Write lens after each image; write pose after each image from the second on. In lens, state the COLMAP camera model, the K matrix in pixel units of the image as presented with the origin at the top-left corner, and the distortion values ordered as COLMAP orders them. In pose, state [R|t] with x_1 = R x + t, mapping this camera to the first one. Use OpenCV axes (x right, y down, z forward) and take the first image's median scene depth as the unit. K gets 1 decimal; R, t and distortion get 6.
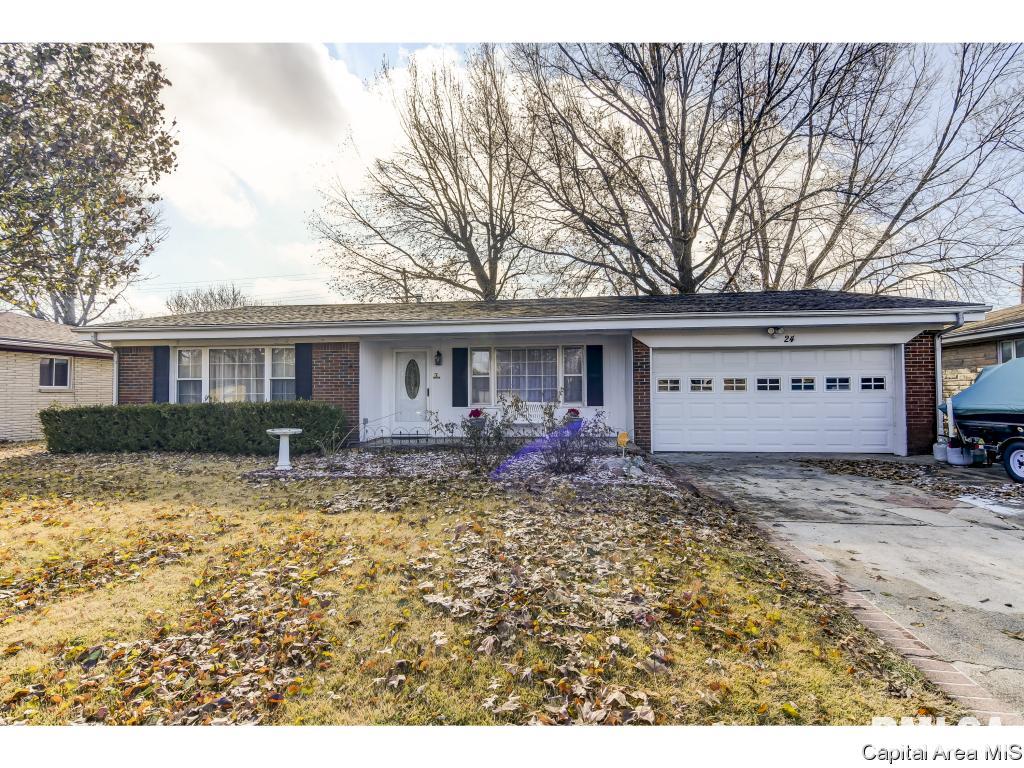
lens RADIAL K [[496.8, 0, 508.7], [0, 496.8, 383.8], [0, 0, 1]] dist [0.001374, -0.001045]
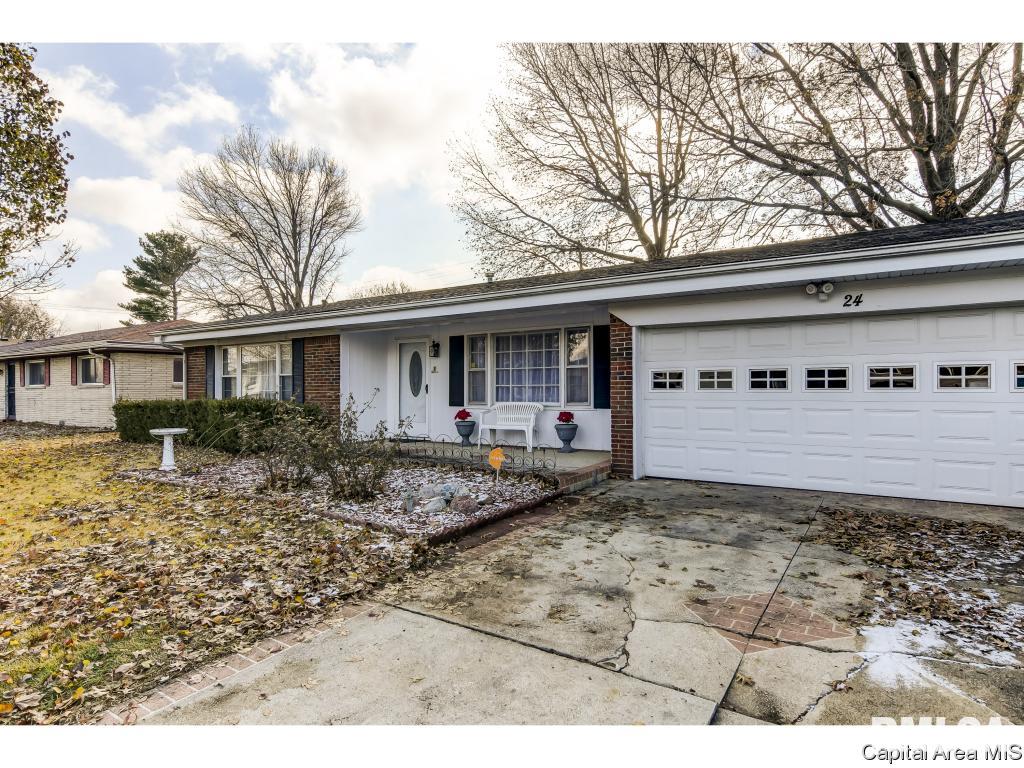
lens RADIAL K [[572.2, 0, 516.0], [0, 572.2, 385.5], [0, 0, 1]] dist [0.008035, -0.005982]
pose [[0.895082, -0.000670, -0.445902, 0.455255], [0.010276, 0.999764, 0.019126, -0.006789], [0.445784, -0.021701, 0.894877, 0.196111]]
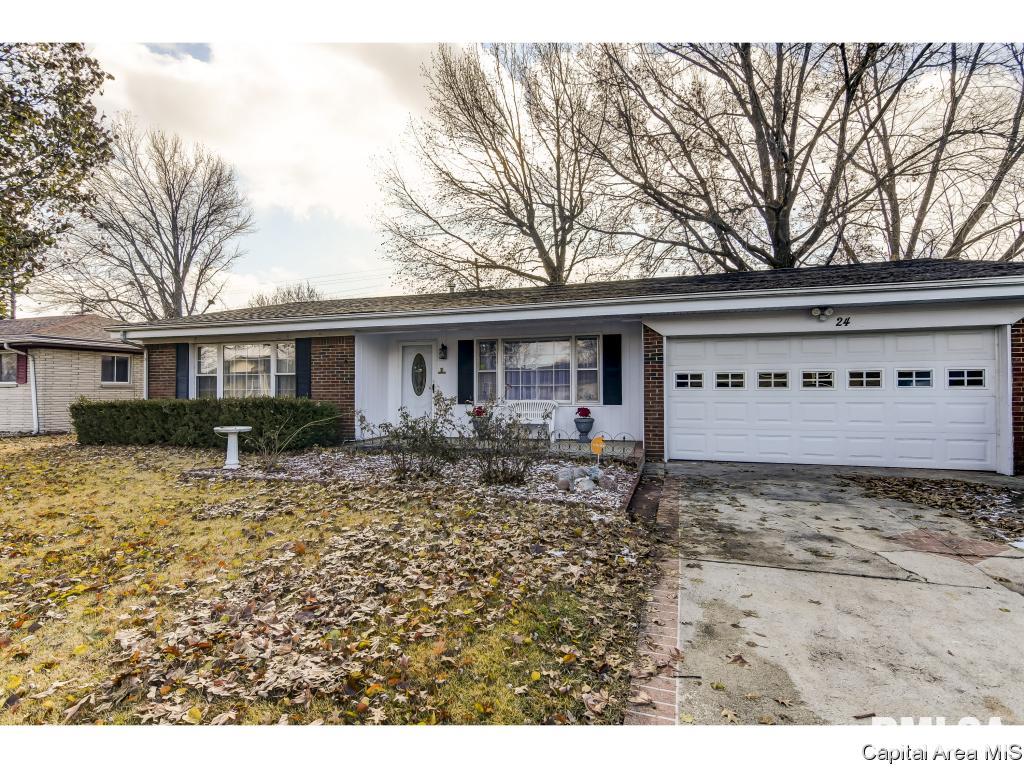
lens RADIAL K [[521.9, 0, 511.3], [0, 521.9, 386.5], [0, 0, 1]] dist [0.008525, -0.003459]
pose [[0.980341, 0.001238, -0.197308, 0.189742], [0.001786, 0.999884, 0.015145, -0.001243], [0.197304, -0.015200, 0.980225, 0.072855]]
